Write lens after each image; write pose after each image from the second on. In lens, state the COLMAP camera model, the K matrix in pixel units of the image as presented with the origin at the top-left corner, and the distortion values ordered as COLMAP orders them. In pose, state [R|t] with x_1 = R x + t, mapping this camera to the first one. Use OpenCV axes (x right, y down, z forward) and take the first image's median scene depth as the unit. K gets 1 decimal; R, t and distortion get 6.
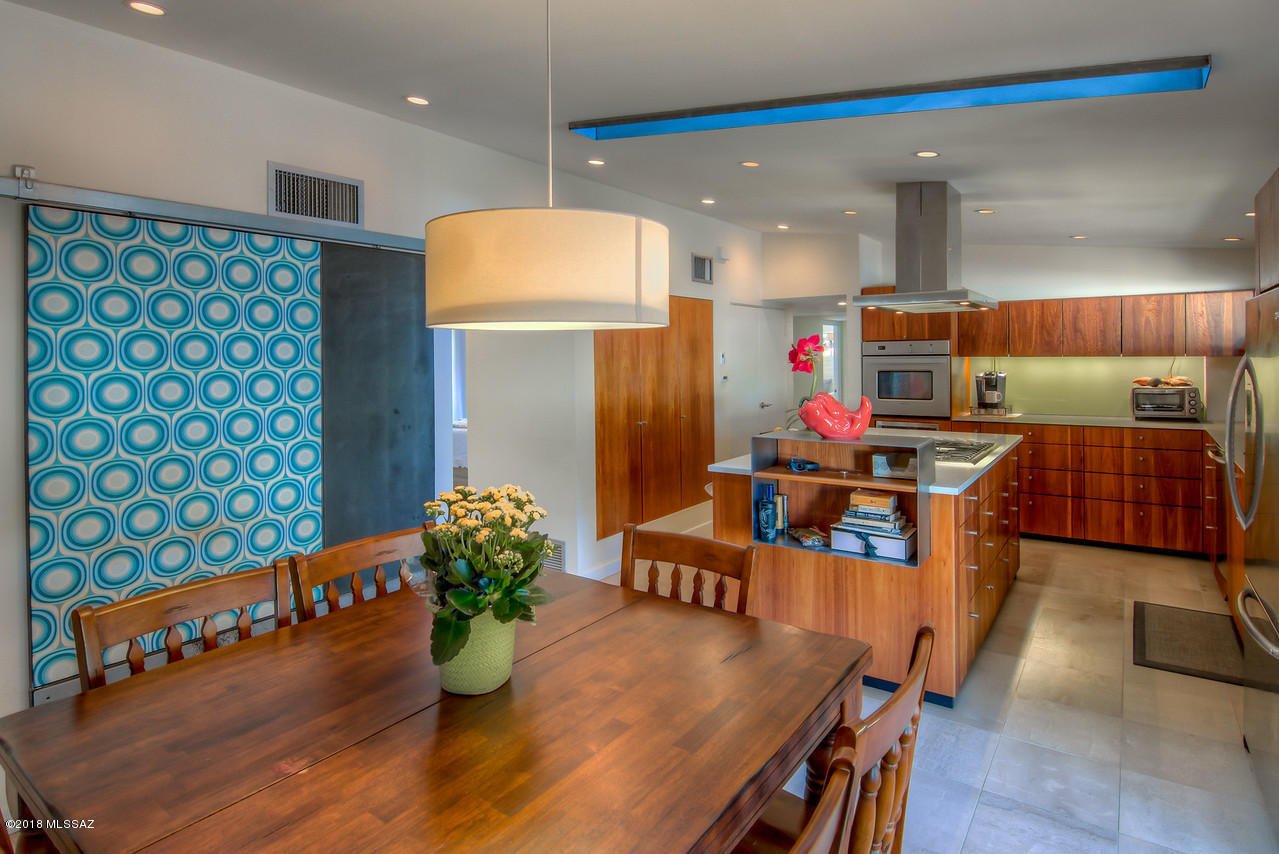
lens RADIAL K [[692.0, 0, 637.5], [0, 692.0, 357.1], [0, 0, 1]] dist [-0.008538, -0.004544]
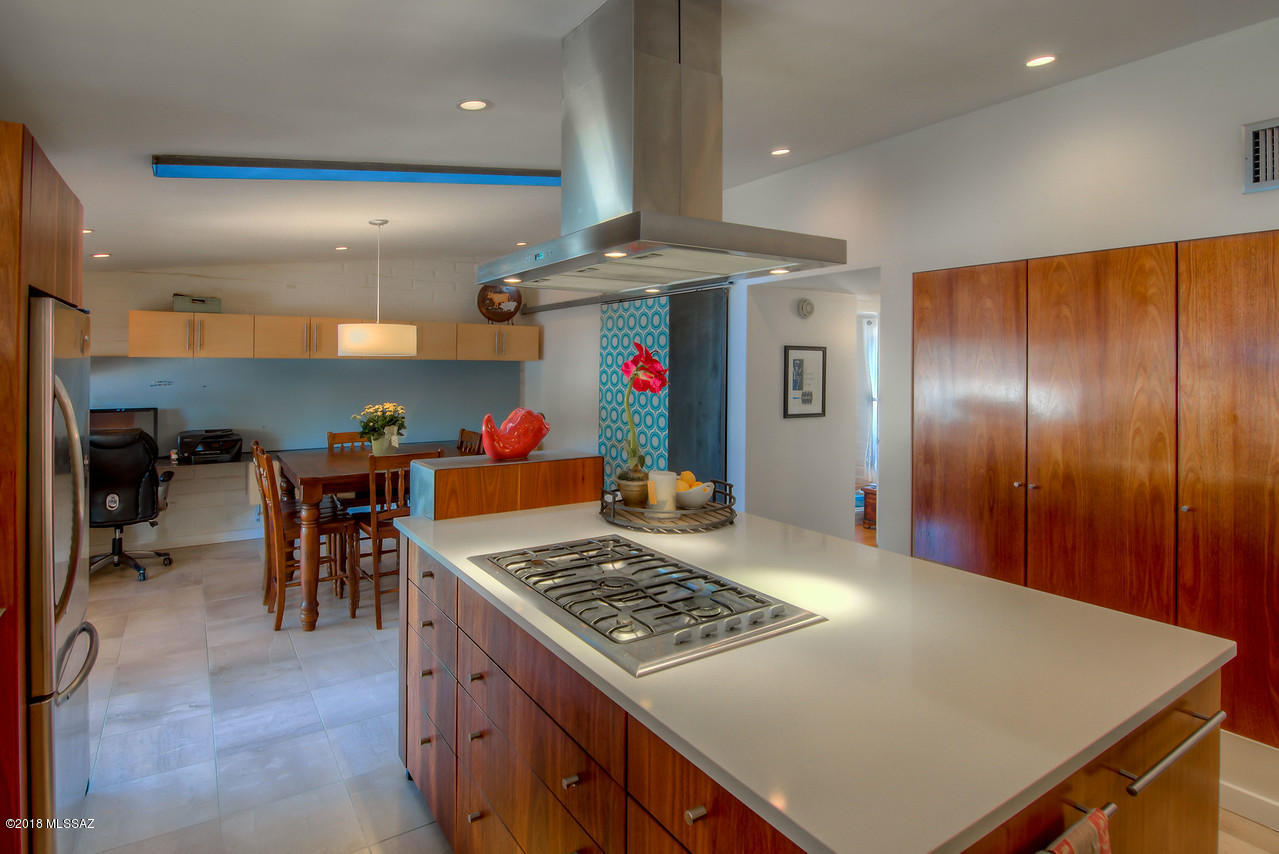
lens RADIAL K [[692.0, 0, 648.9], [0, 692.0, 359.5], [0, 0, 1]] dist [-0.008538, -0.004544]
pose [[-0.352410, 0.007548, -0.935815, 0.620178], [-0.000911, 0.999964, 0.008408, -0.014148], [0.935845, 0.003816, -0.352390, 0.849532]]
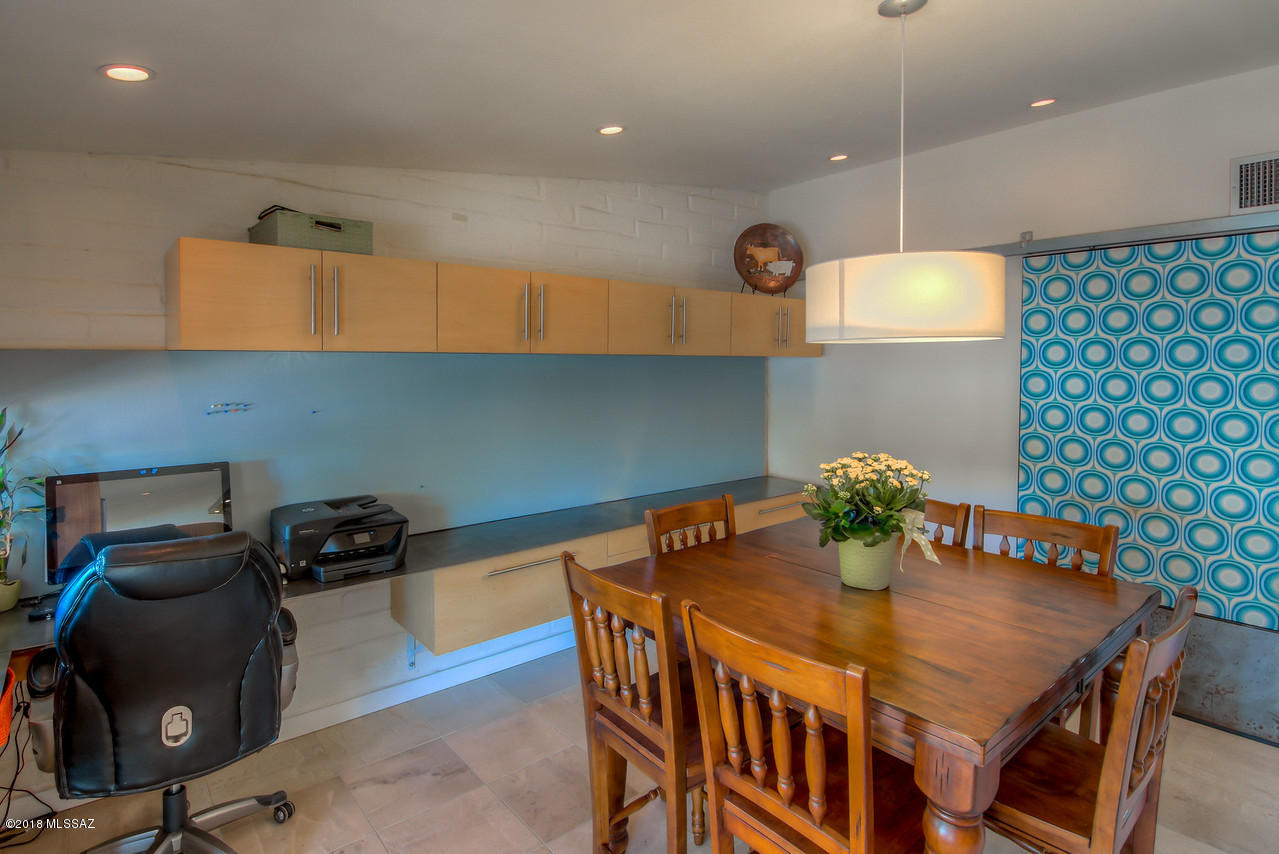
lens RADIAL K [[692.0, 0, 652.4], [0, 692.0, 367.3], [0, 0, 1]] dist [-0.008538, -0.004544]
pose [[-0.230916, 0.019494, -0.972779, 0.320567], [0.003140, 0.999809, 0.019290, -0.005278], [0.972969, 0.001400, -0.230933, 0.222665]]
